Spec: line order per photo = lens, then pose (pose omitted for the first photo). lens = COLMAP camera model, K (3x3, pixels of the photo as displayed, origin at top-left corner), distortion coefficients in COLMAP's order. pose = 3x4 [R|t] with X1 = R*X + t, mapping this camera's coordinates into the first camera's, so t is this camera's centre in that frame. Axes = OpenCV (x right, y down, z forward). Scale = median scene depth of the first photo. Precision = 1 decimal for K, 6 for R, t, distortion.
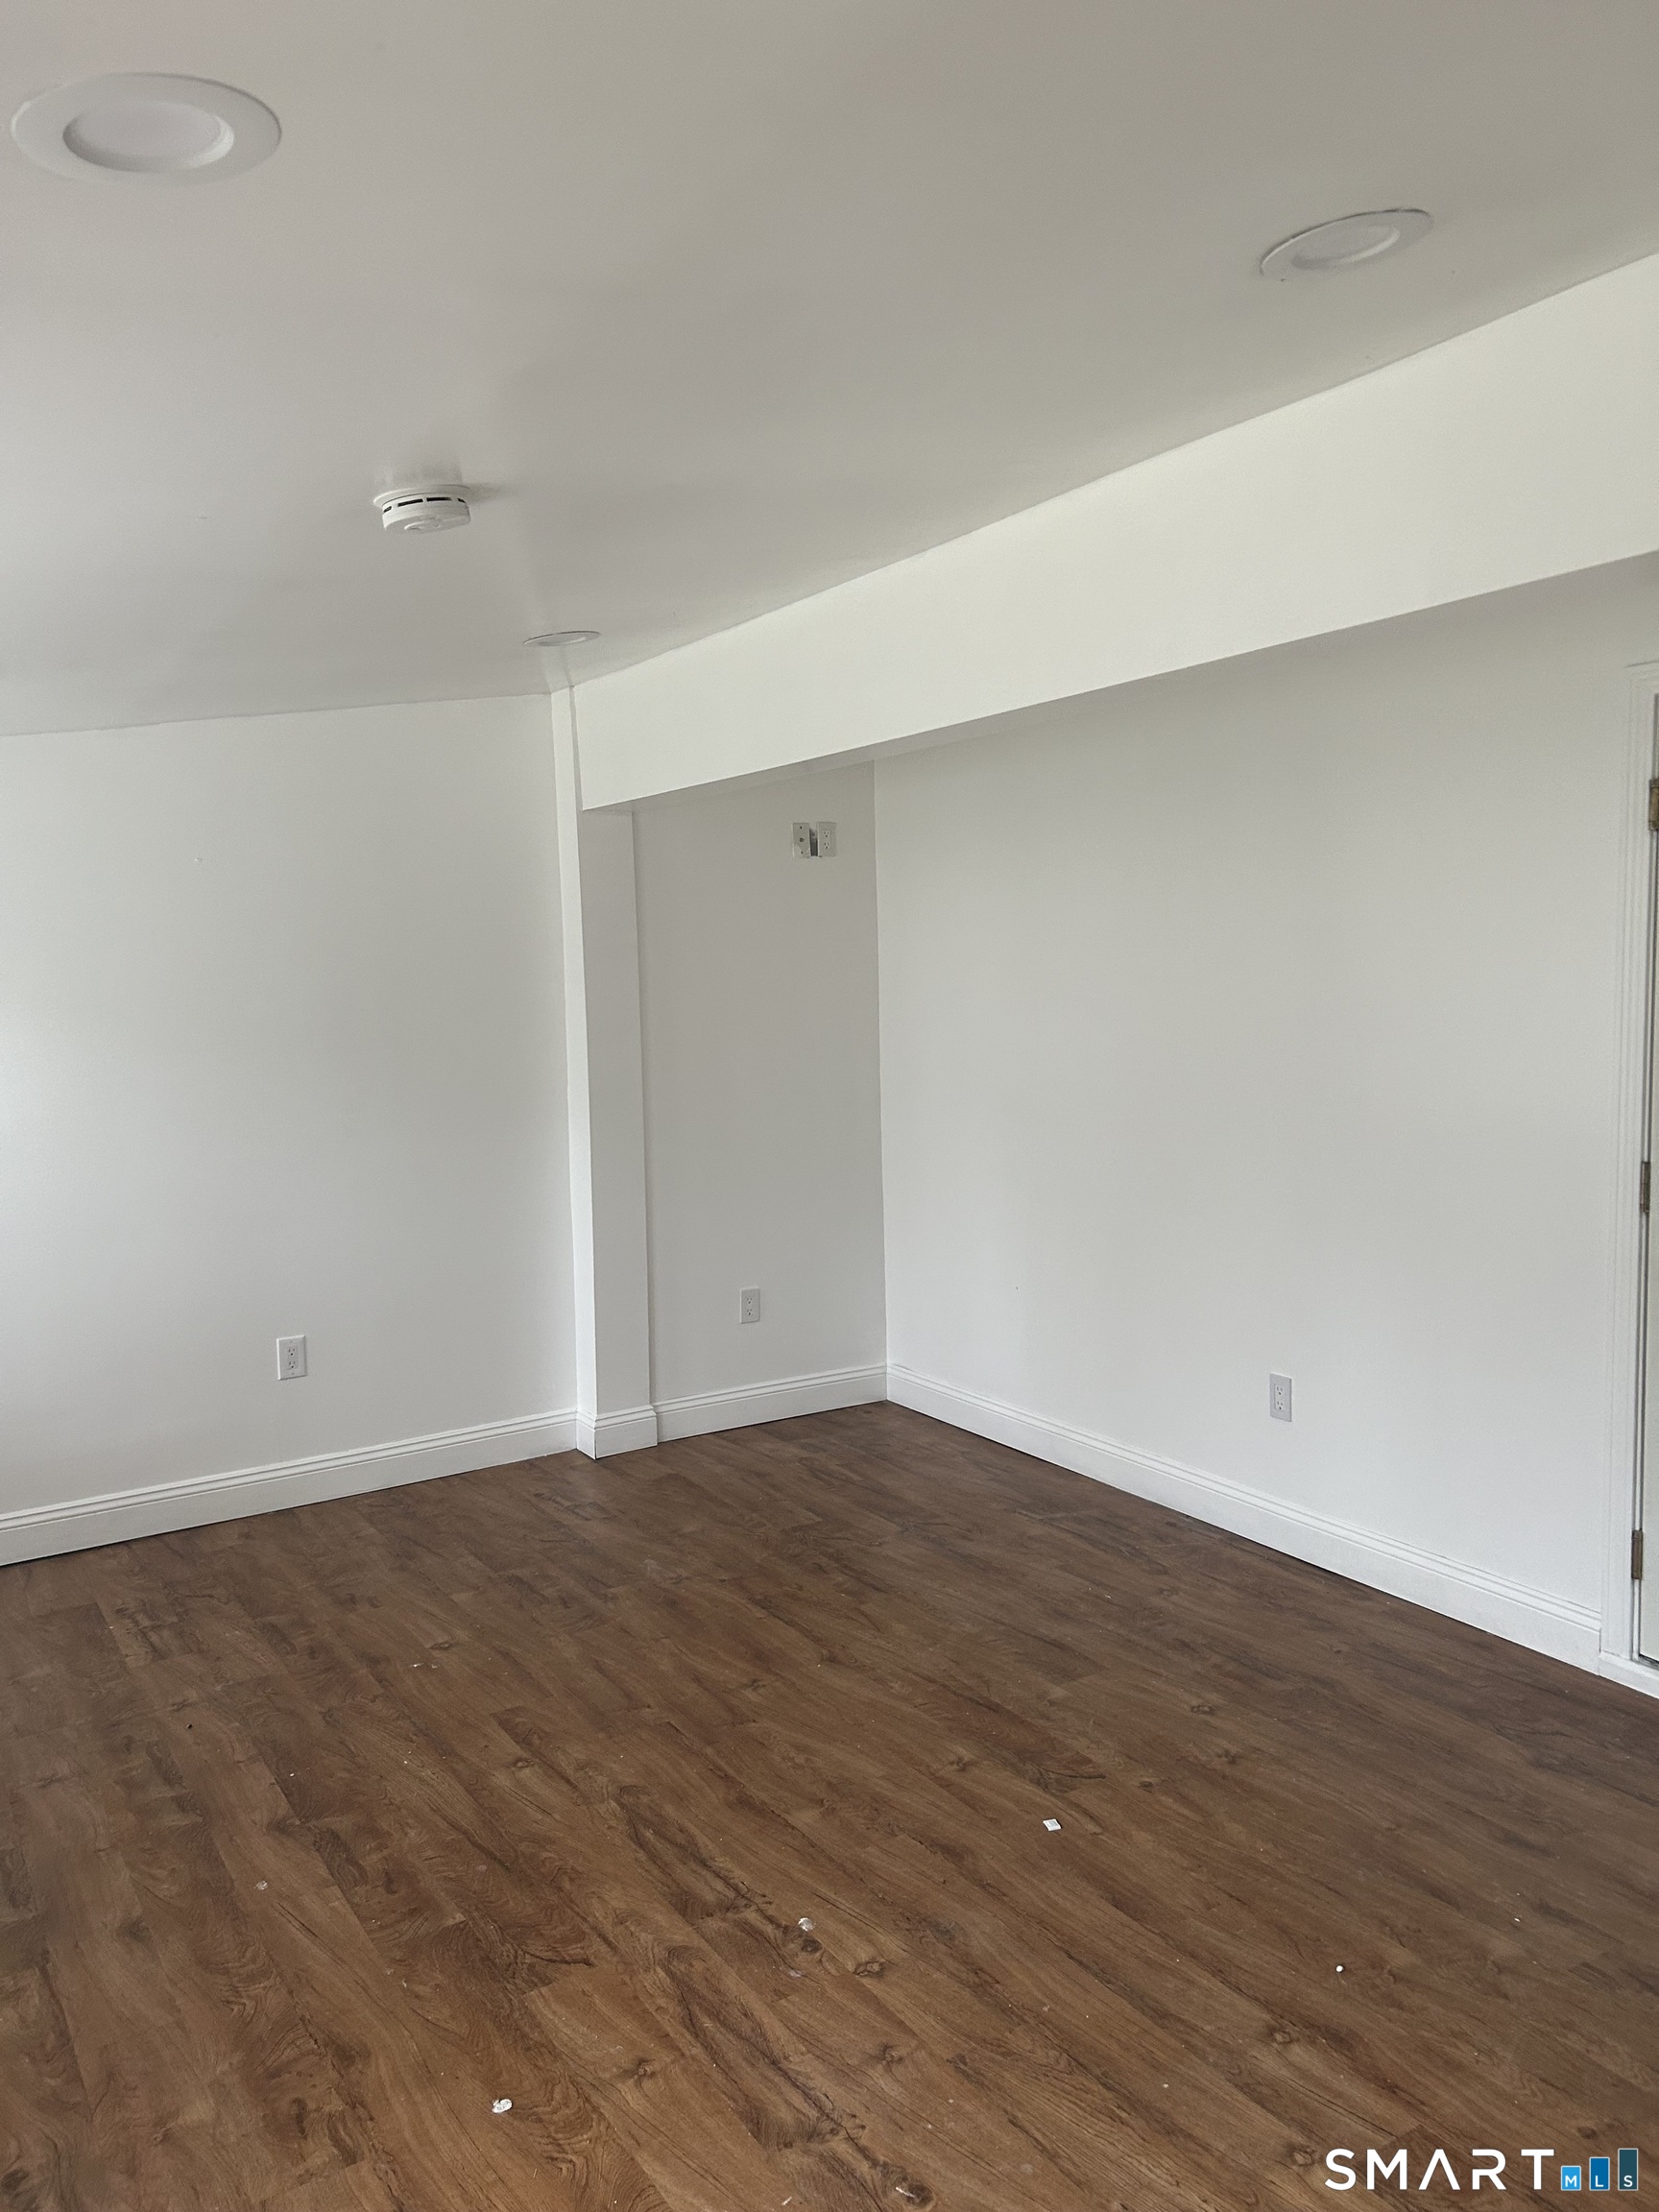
lens RADIAL K [[1657.4, 0, 841.6], [0, 1657.4, 1115.8], [0, 0, 1]] dist [0.030363, -0.036876]
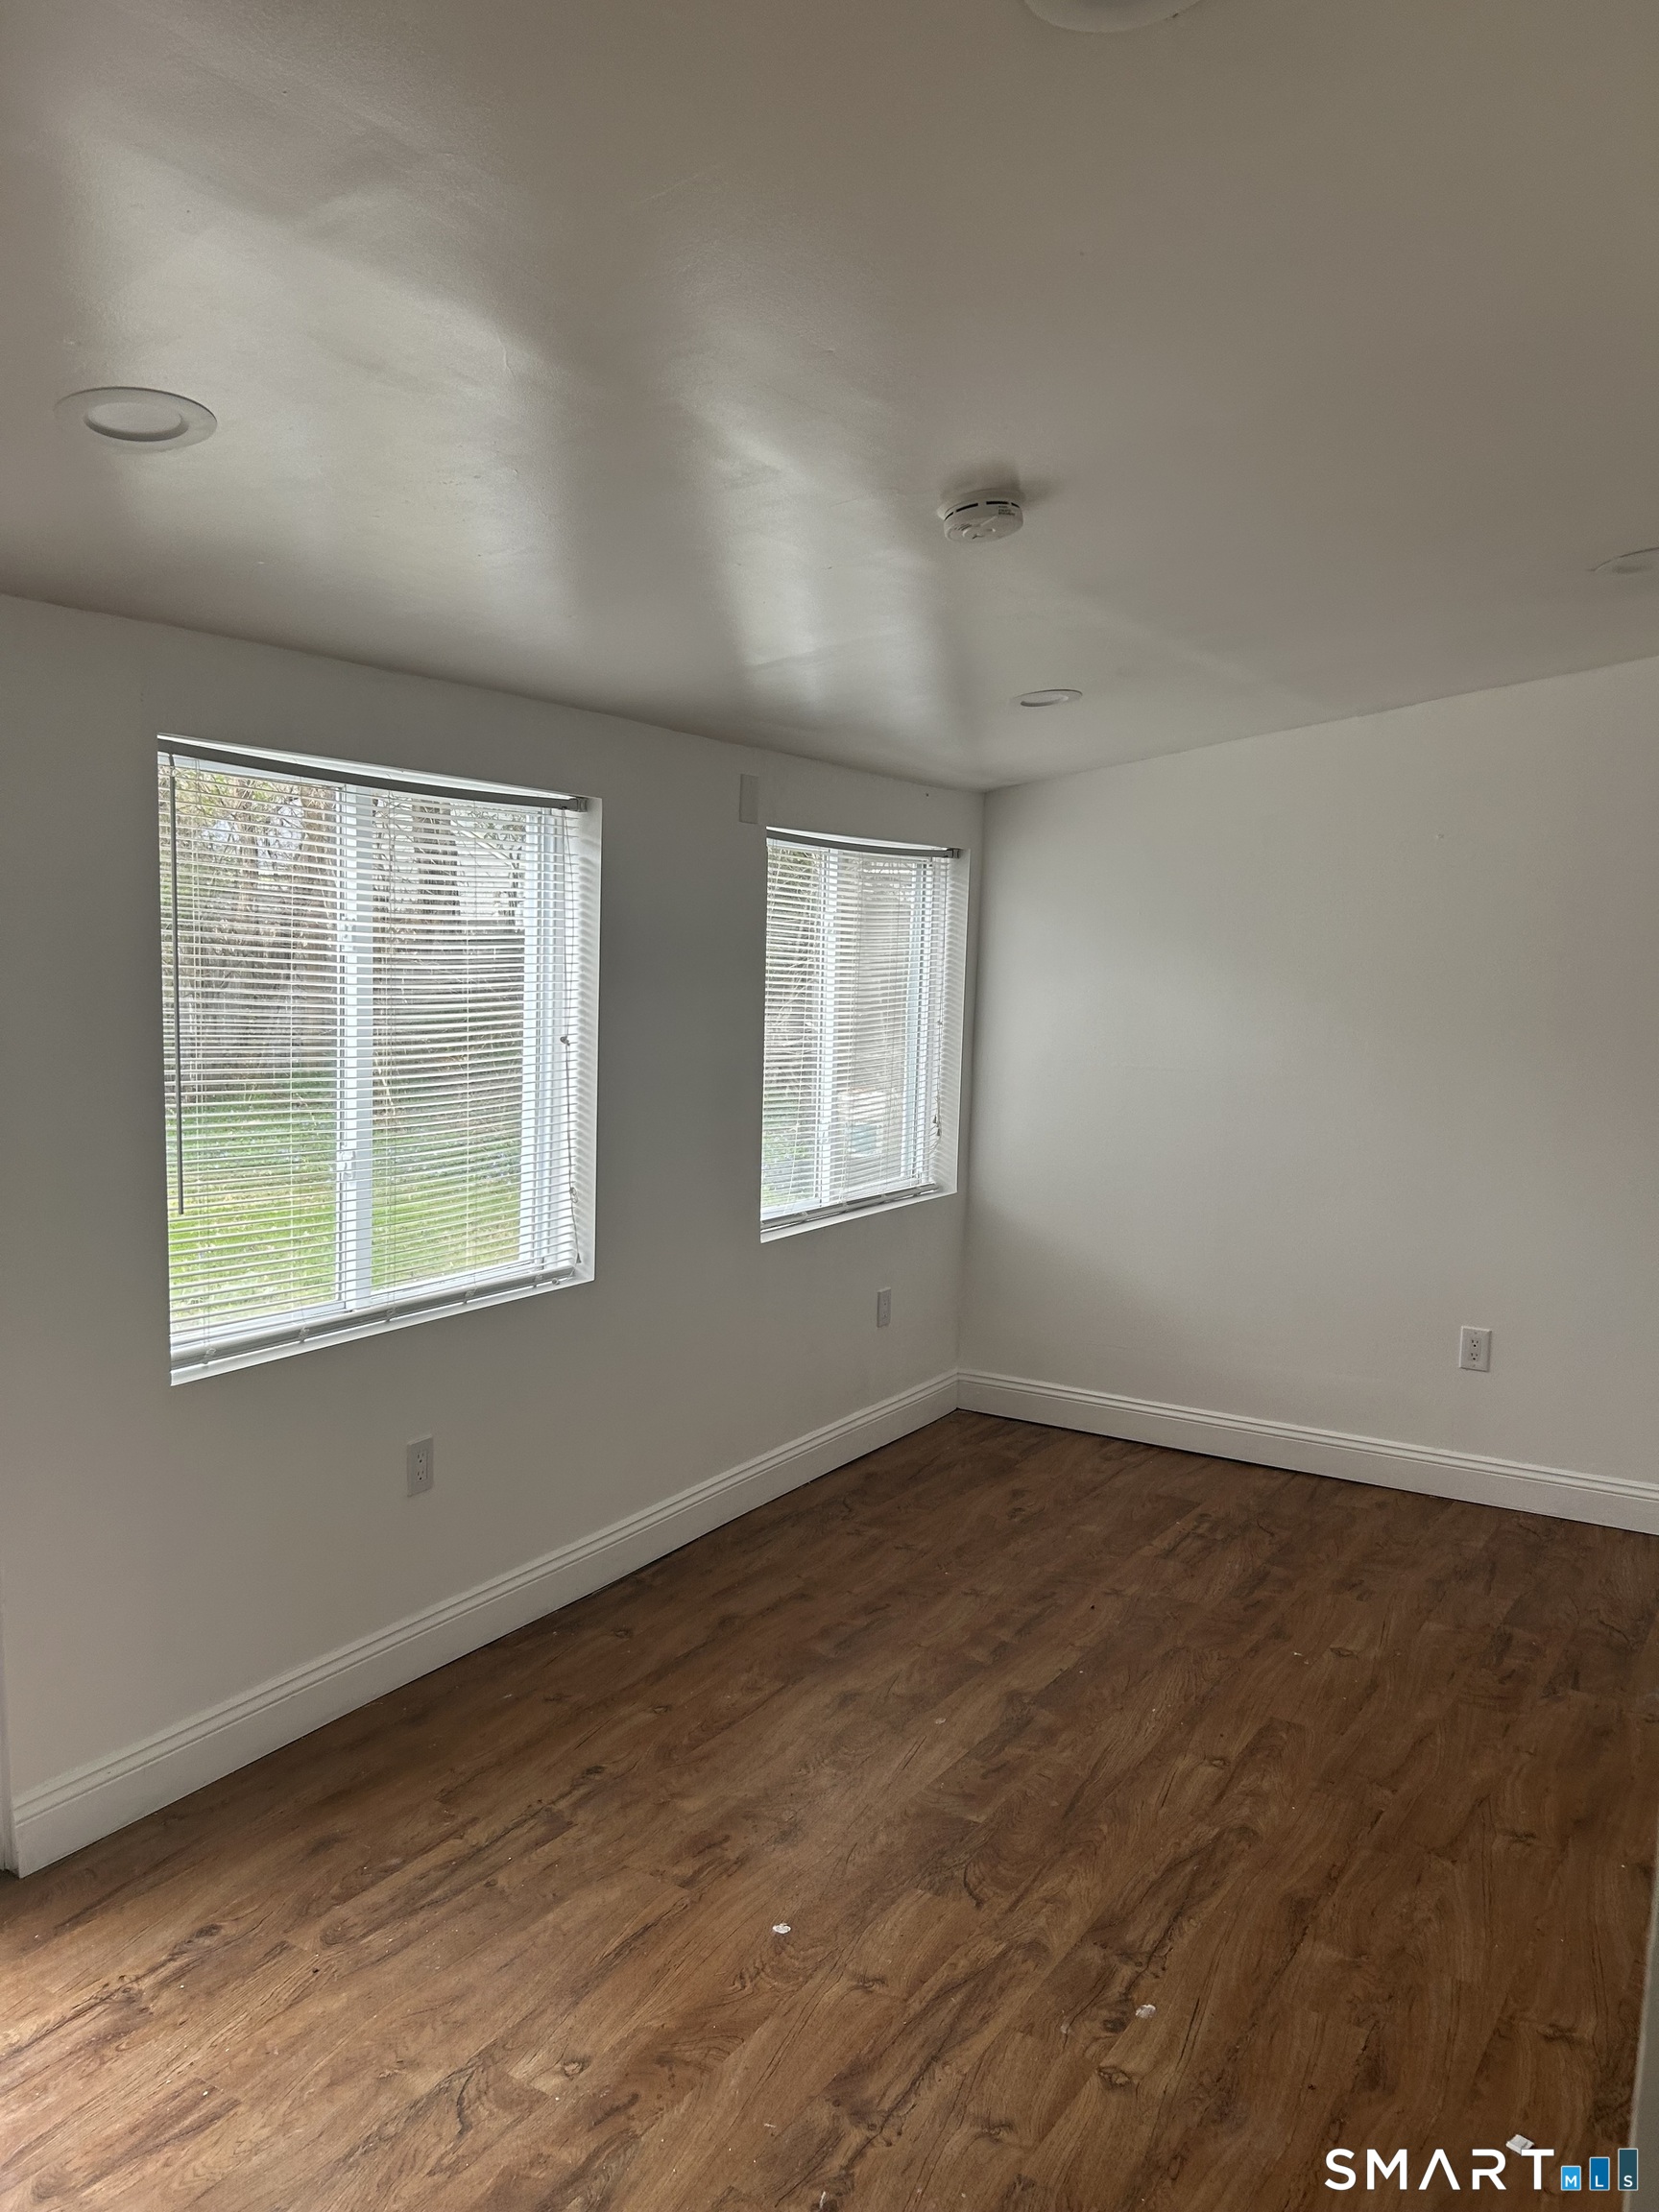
lens RADIAL K [[1657.4, 0, 826.8], [0, 1657.4, 1122.7], [0, 0, 1]] dist [0.030363, -0.036876]
pose [[0.426853, 0.130476, -0.894859, 0.471593], [-0.112990, 0.989477, 0.090375, -0.039389], [0.897234, 0.062533, 0.437104, 0.302482]]
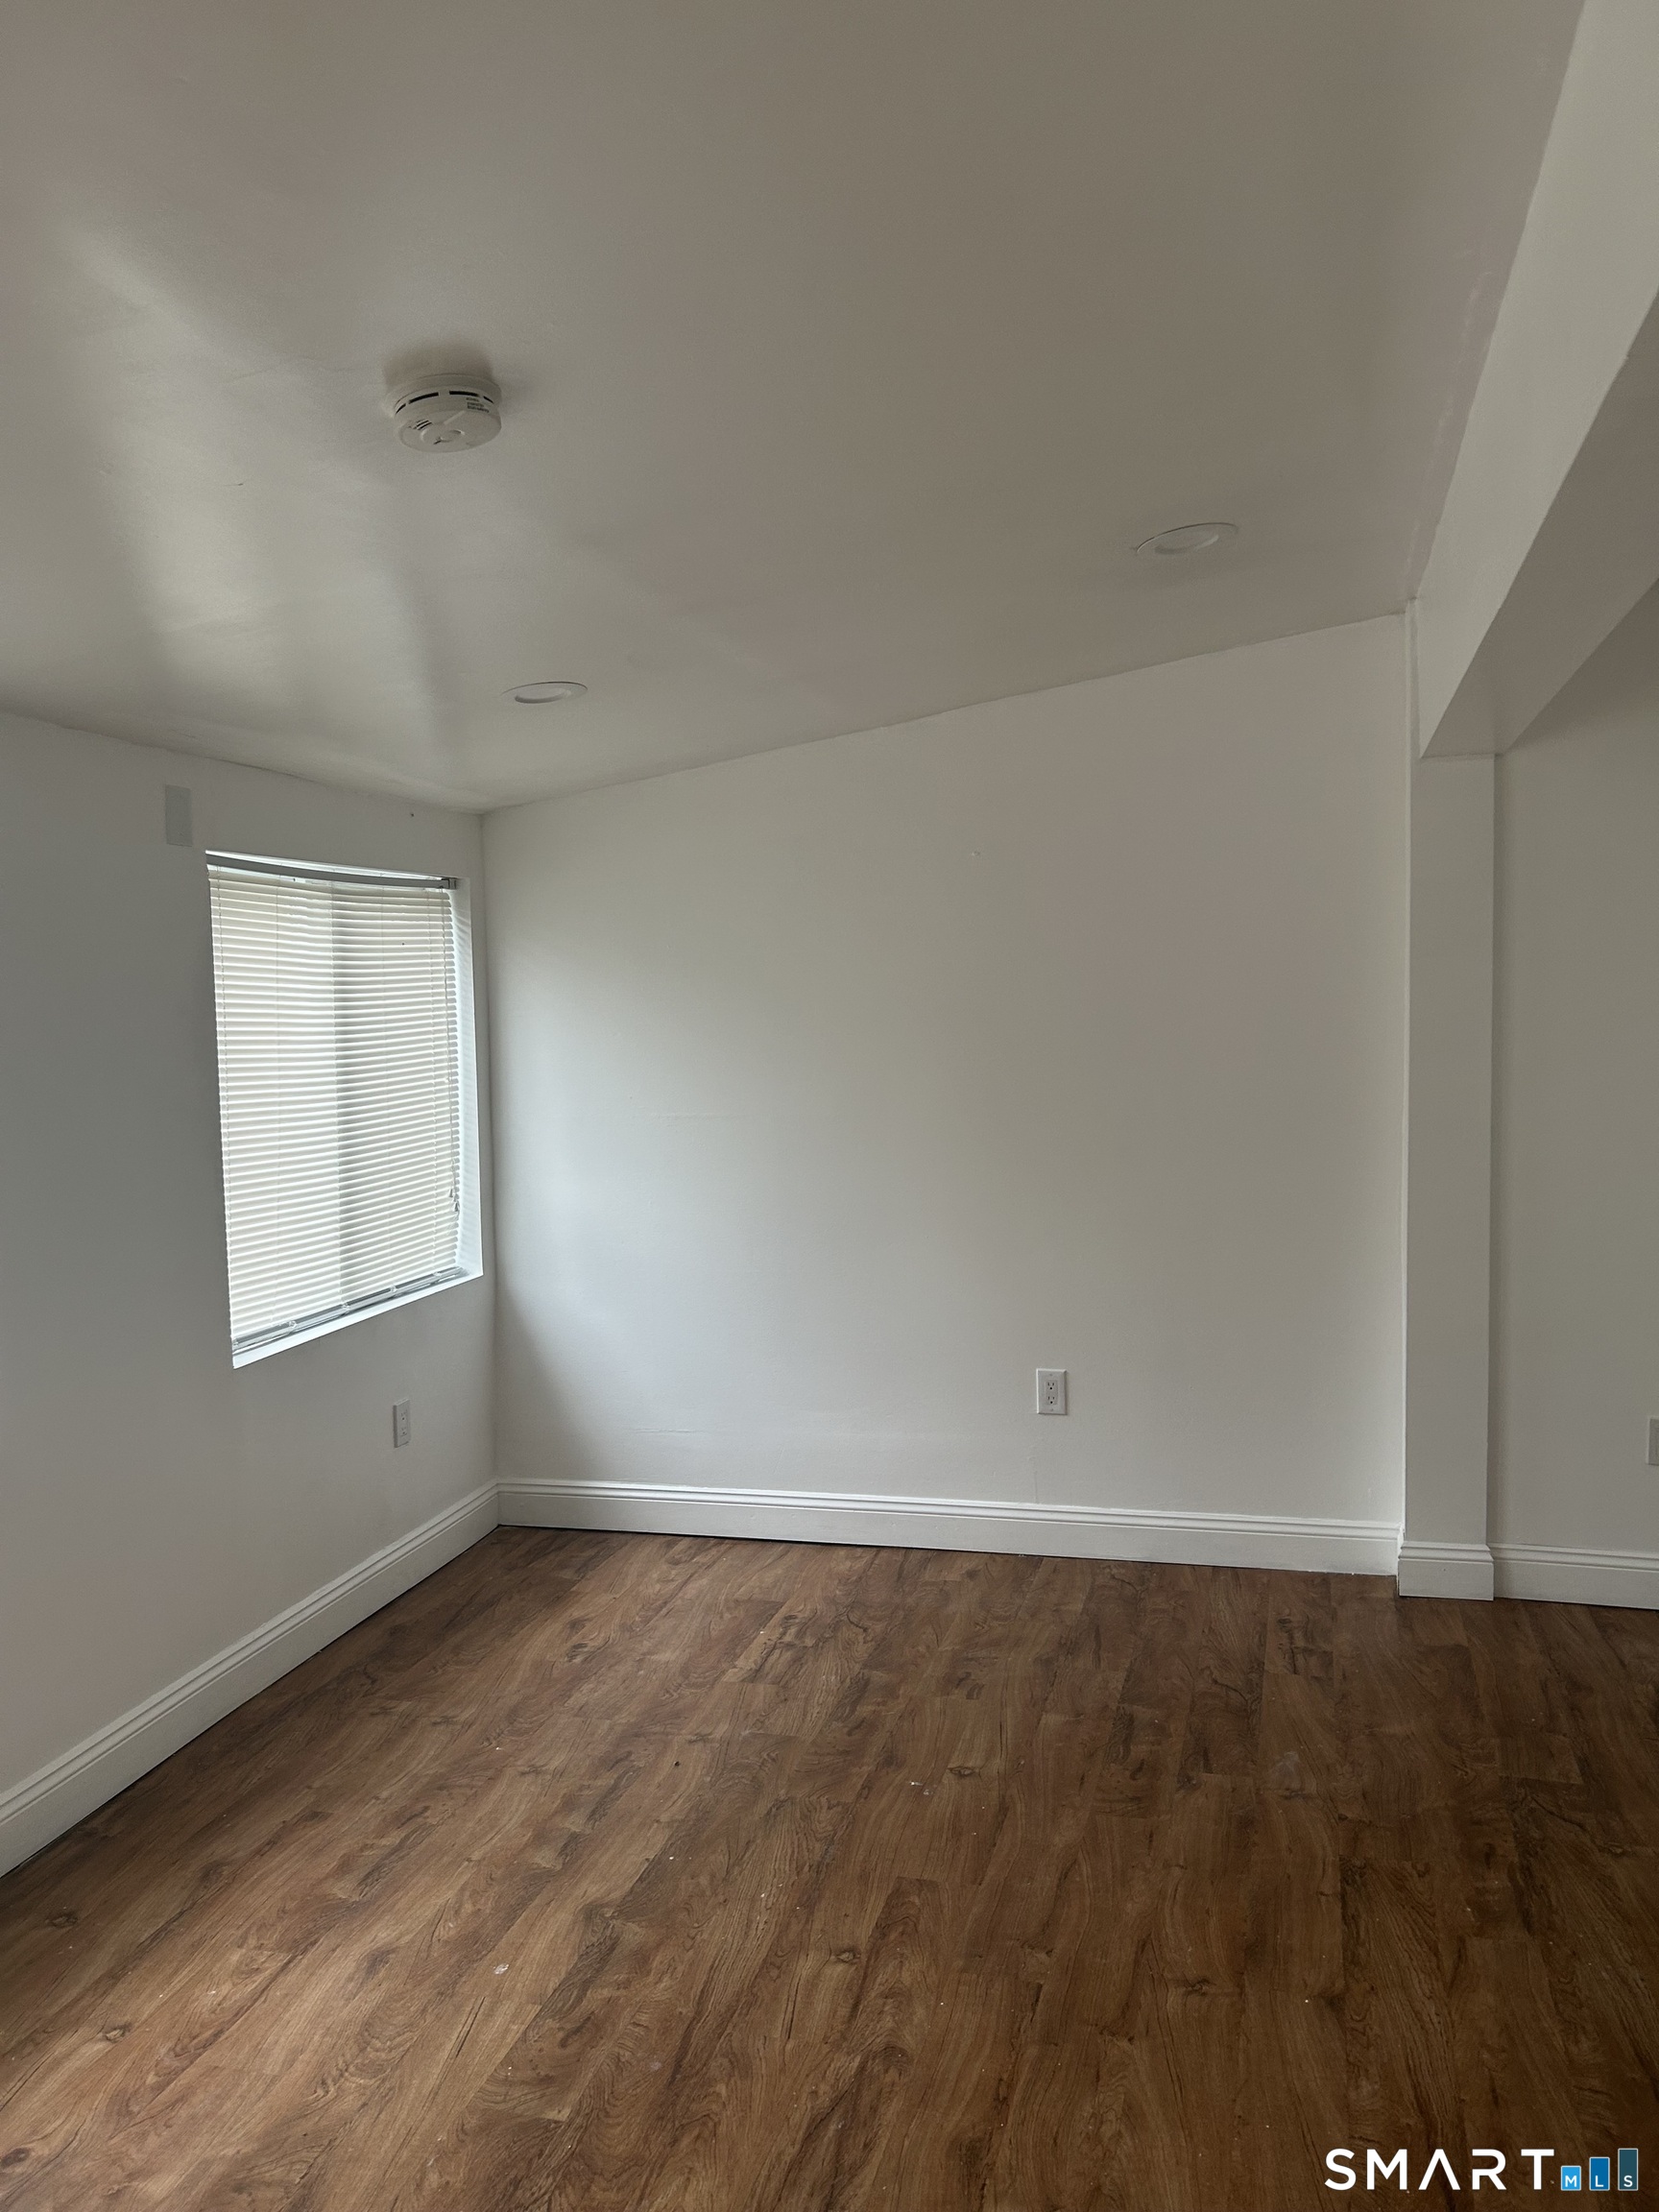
lens RADIAL K [[1657.4, 0, 846.4], [0, 1657.4, 1119.3], [0, 0, 1]] dist [0.030363, -0.036876]
pose [[0.677148, 0.066054, -0.732876, 0.327724], [-0.060170, 0.997598, 0.034319, -0.037637], [0.733383, 0.020858, 0.679496, 0.390702]]
